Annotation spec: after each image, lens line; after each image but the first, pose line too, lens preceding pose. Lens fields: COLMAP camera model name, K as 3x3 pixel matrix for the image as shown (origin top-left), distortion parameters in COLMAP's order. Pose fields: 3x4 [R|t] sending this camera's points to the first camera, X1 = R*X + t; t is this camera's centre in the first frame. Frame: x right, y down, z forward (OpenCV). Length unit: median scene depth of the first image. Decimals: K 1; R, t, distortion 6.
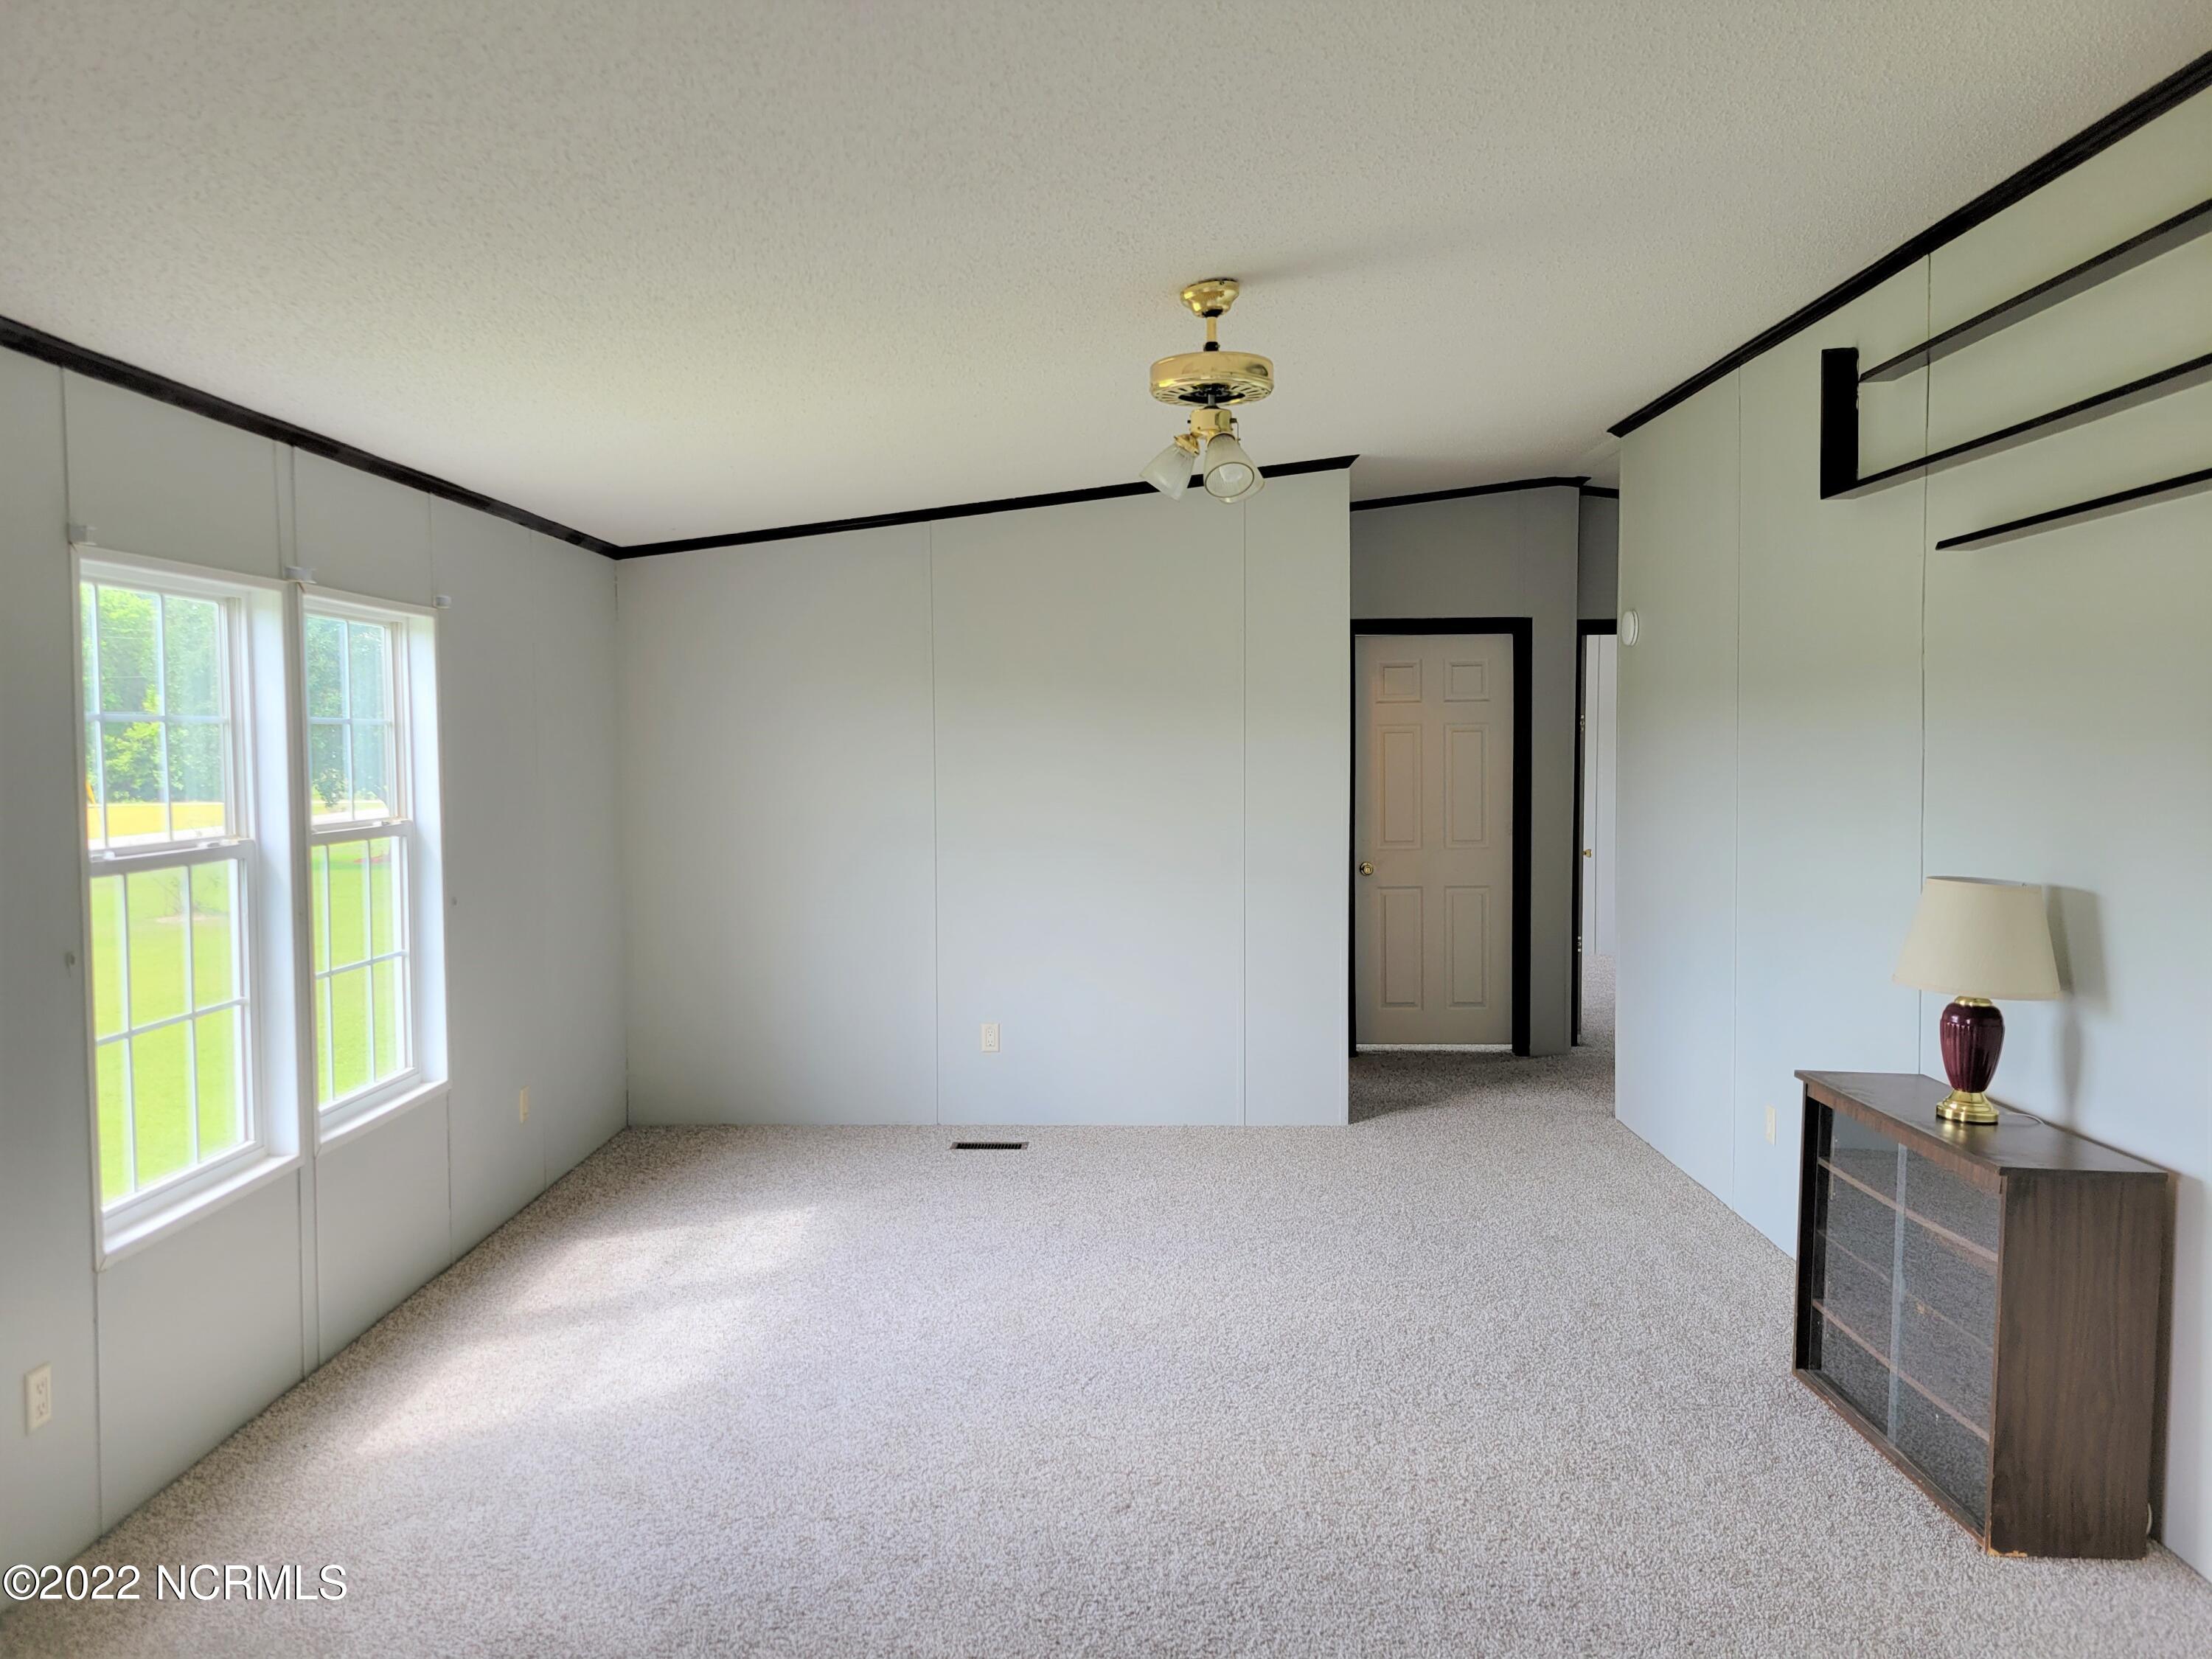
lens RADIAL K [[1664.5, 0, 1083.6], [0, 1664.5, 822.1], [0, 0, 1]] dist [0.048893, -0.028644]
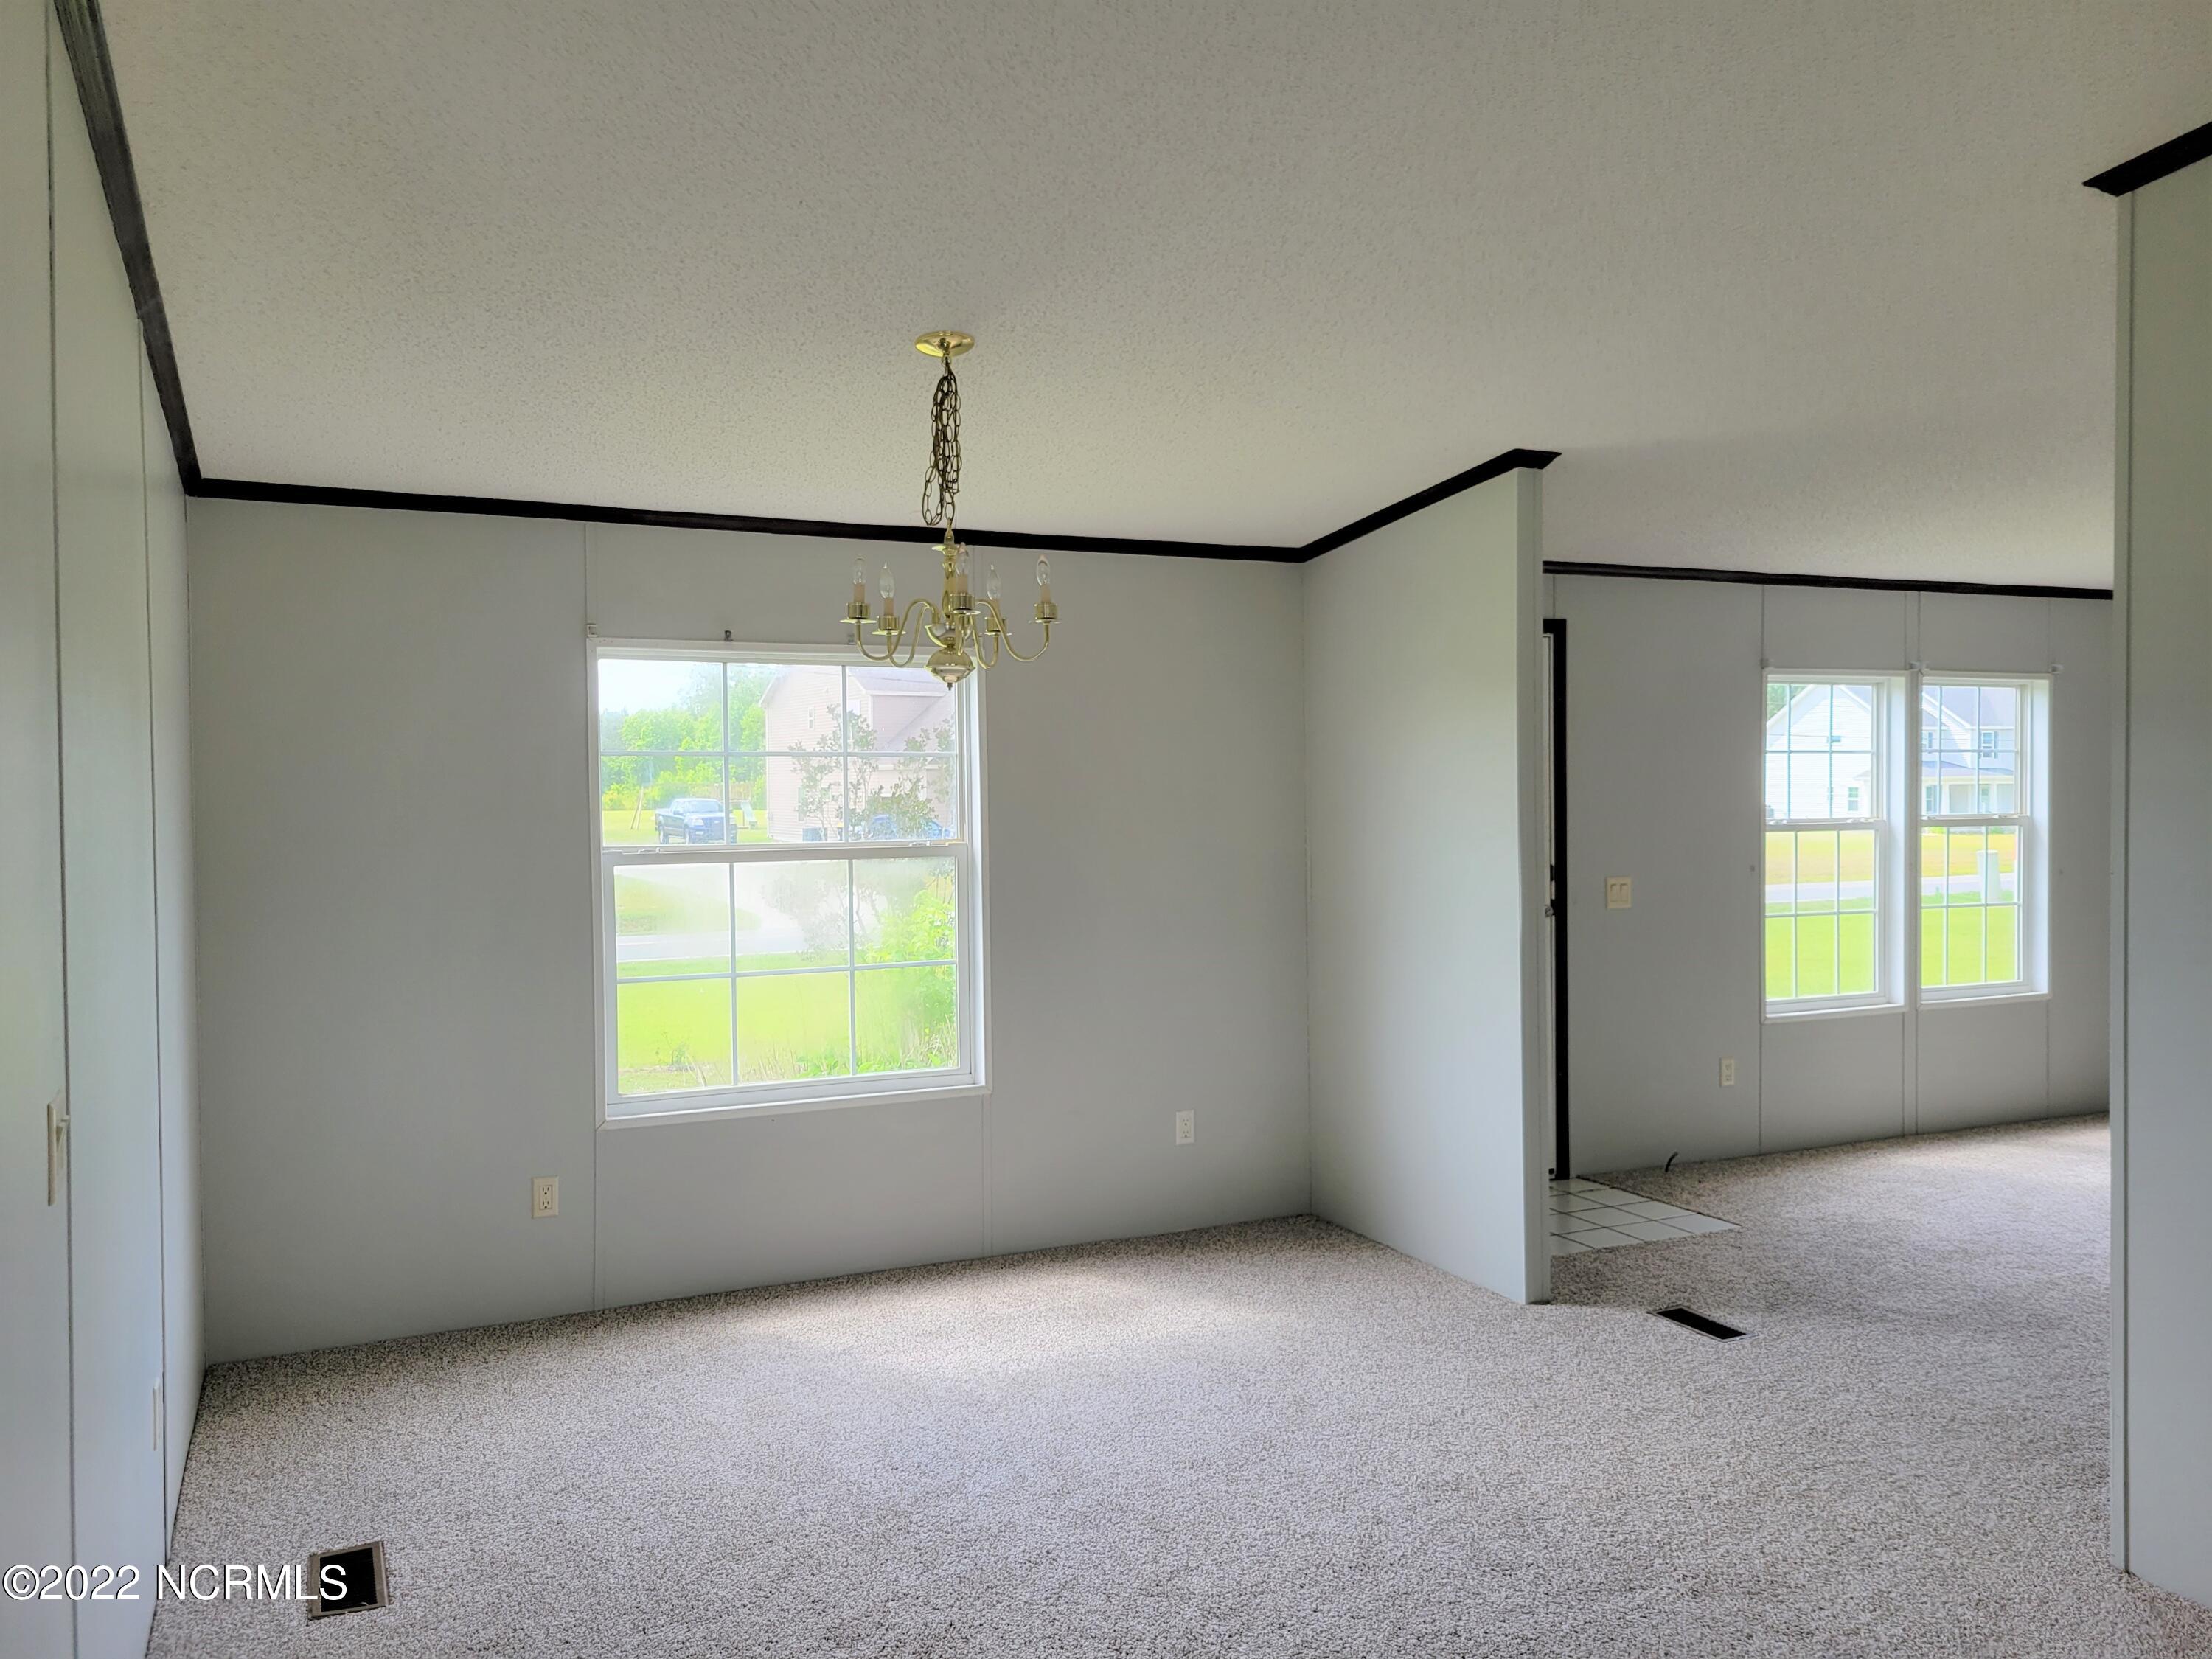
lens RADIAL K [[1664.5, 0, 1105.1], [0, 1664.5, 826.8], [0, 0, 1]] dist [0.048893, -0.028644]
pose [[0.450351, 0.028325, -0.892402, 0.692644], [-0.041464, 0.999082, 0.010786, 0.032104], [0.891888, 0.032145, 0.451112, -0.505311]]
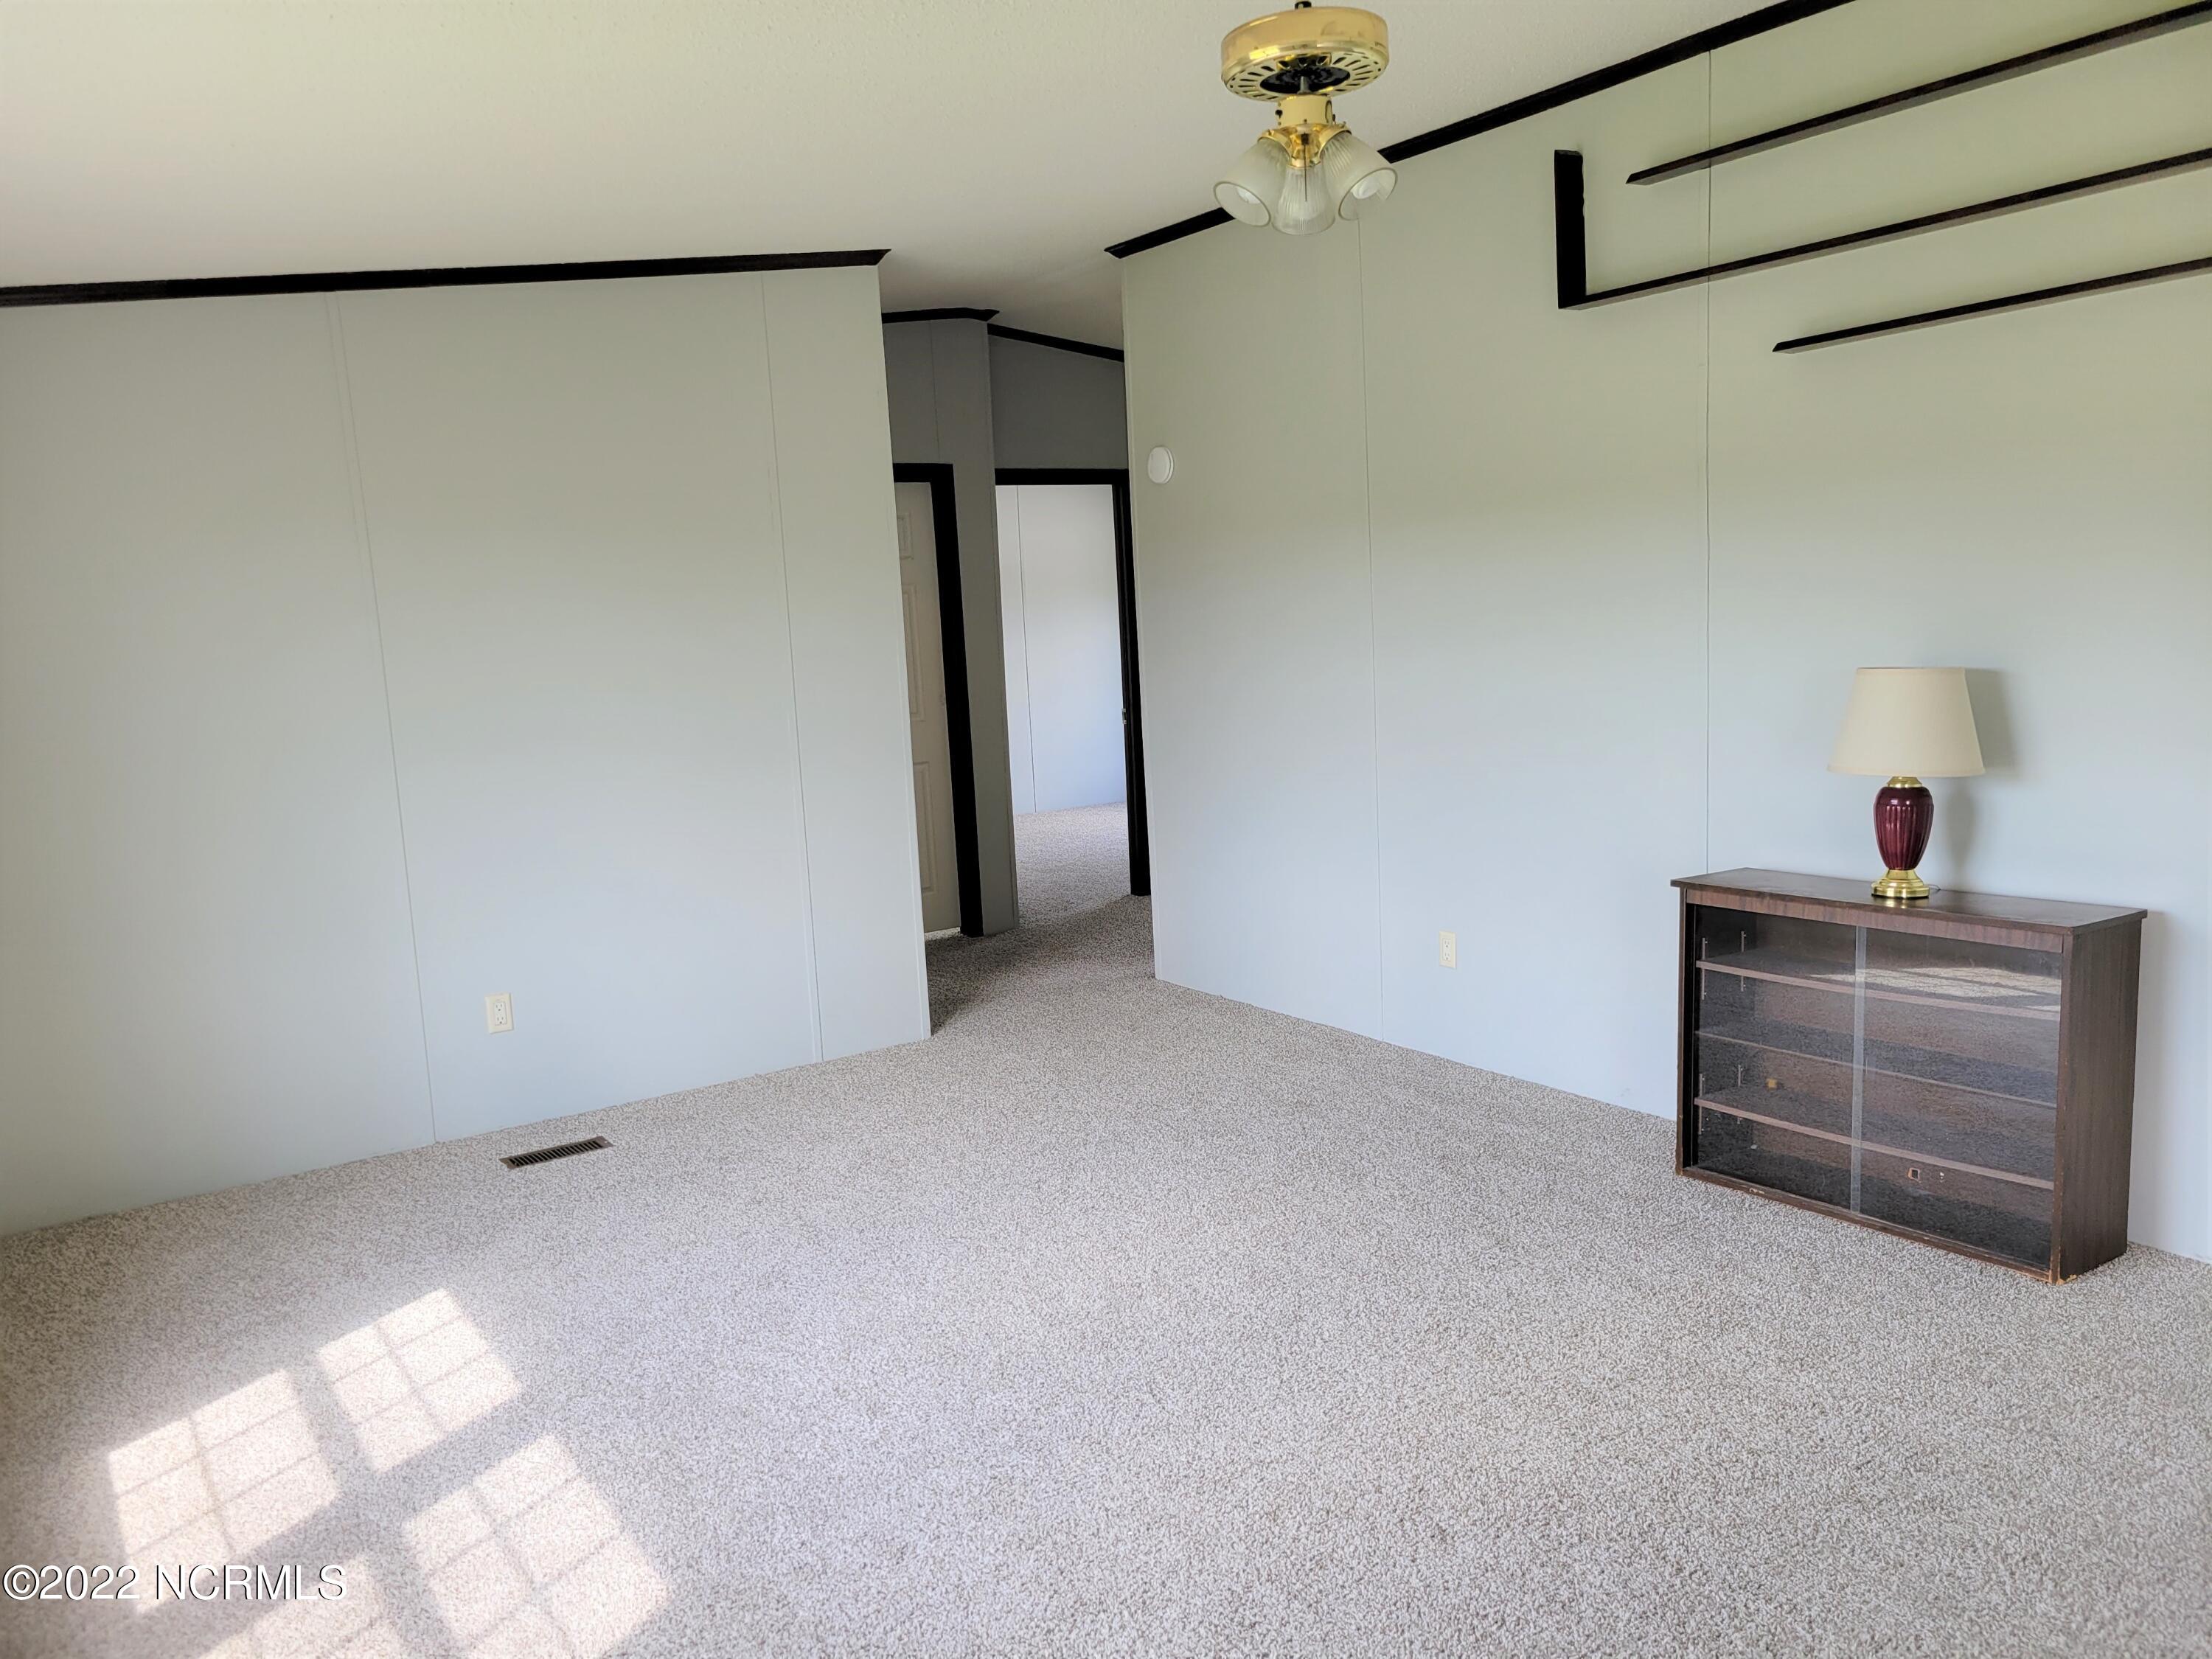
lens RADIAL K [[1664.5, 0, 1113.3], [0, 1664.5, 839.6], [0, 0, 1]] dist [0.048893, -0.028644]
pose [[0.808194, -0.118019, 0.576970, -0.386135], [0.076662, 0.992461, 0.095622, 0.002769], [-0.583905, -0.033049, 0.811149, 0.354589]]
